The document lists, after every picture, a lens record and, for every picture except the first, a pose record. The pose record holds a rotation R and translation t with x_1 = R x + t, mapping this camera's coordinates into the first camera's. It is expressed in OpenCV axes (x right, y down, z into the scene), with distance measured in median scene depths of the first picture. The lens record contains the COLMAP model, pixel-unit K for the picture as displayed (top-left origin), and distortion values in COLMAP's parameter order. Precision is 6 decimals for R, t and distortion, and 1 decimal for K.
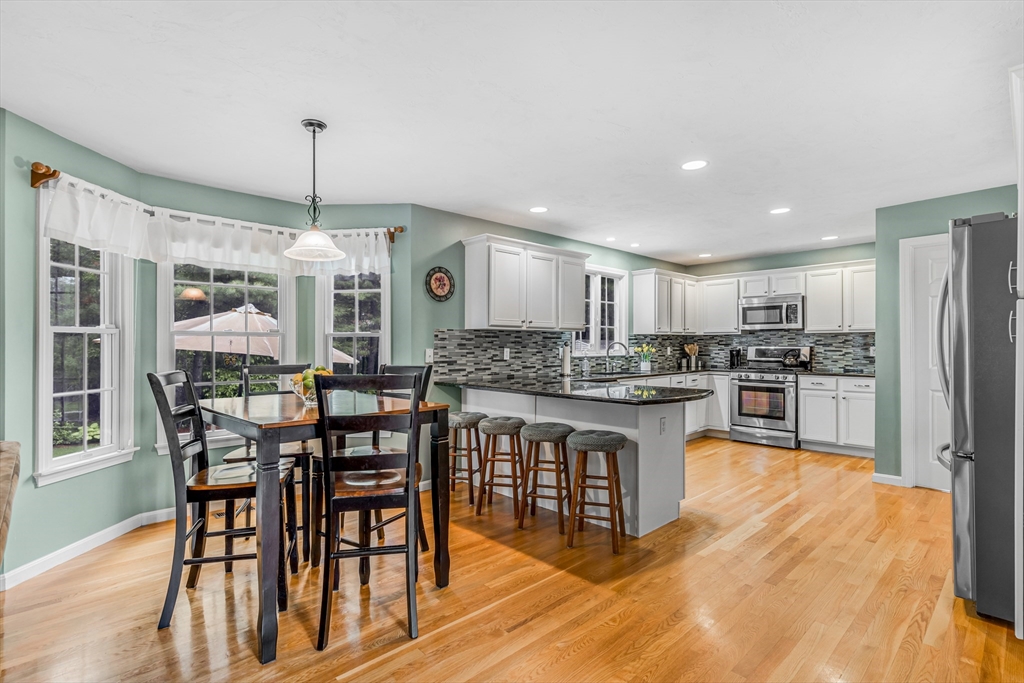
lens RADIAL K [[492.5, 0, 526.8], [0, 492.5, 340.8], [0, 0, 1]] dist [0.002047, 0.000652]
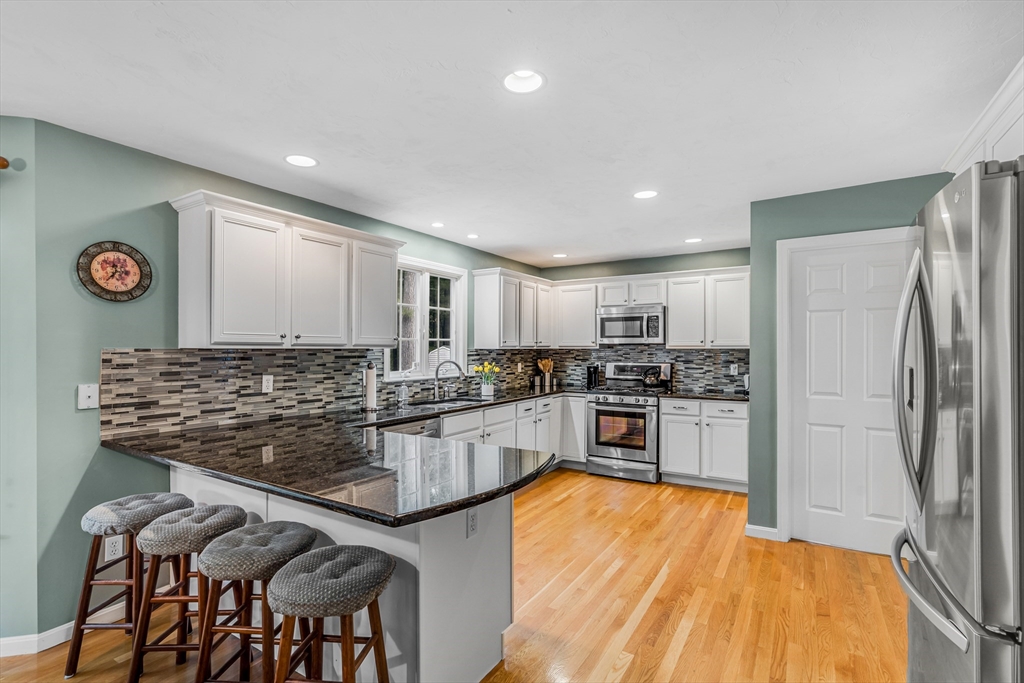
lens RADIAL K [[469.3, 0, 526.2], [0, 469.3, 345.1], [0, 0, 1]] dist [0.000629, 0.000608]
pose [[0.968254, 0.003002, 0.249950, 0.116774], [-0.003615, 0.999991, 0.001993, -0.023626], [-0.249942, -0.002833, 0.968257, 0.259468]]
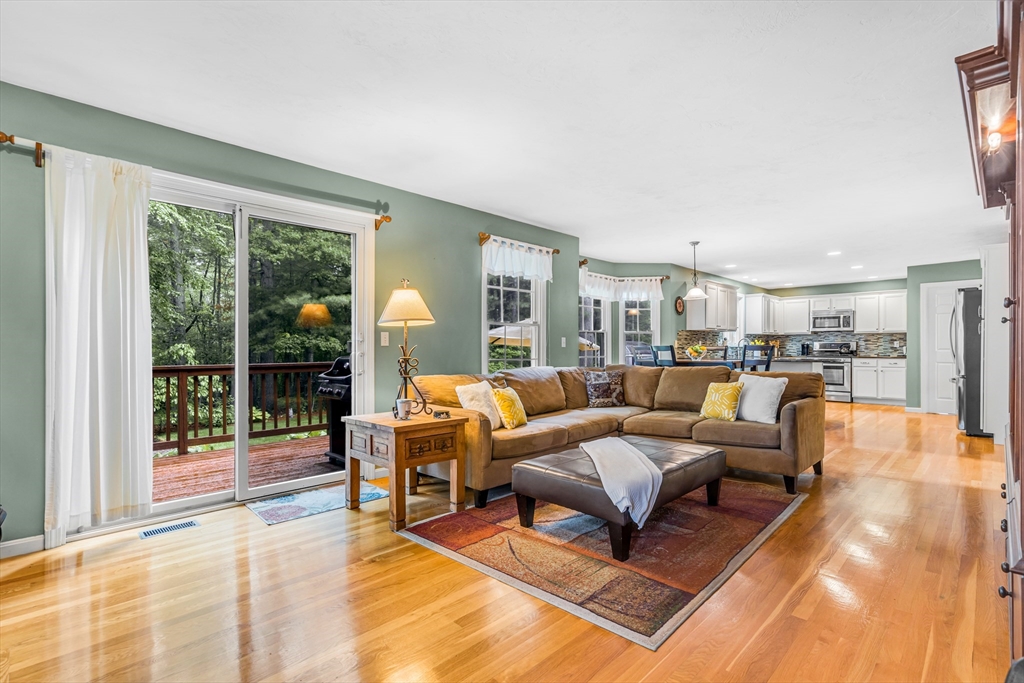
lens RADIAL K [[469.3, 0, 526.2], [0, 469.3, 345.1], [0, 0, 1]] dist [0.000629, 0.000608]
pose [[0.999420, 0.001511, 0.034021, -0.610355], [-0.001725, 0.999979, 0.006262, 0.016405], [-0.034010, -0.006317, 0.999402, -0.555088]]
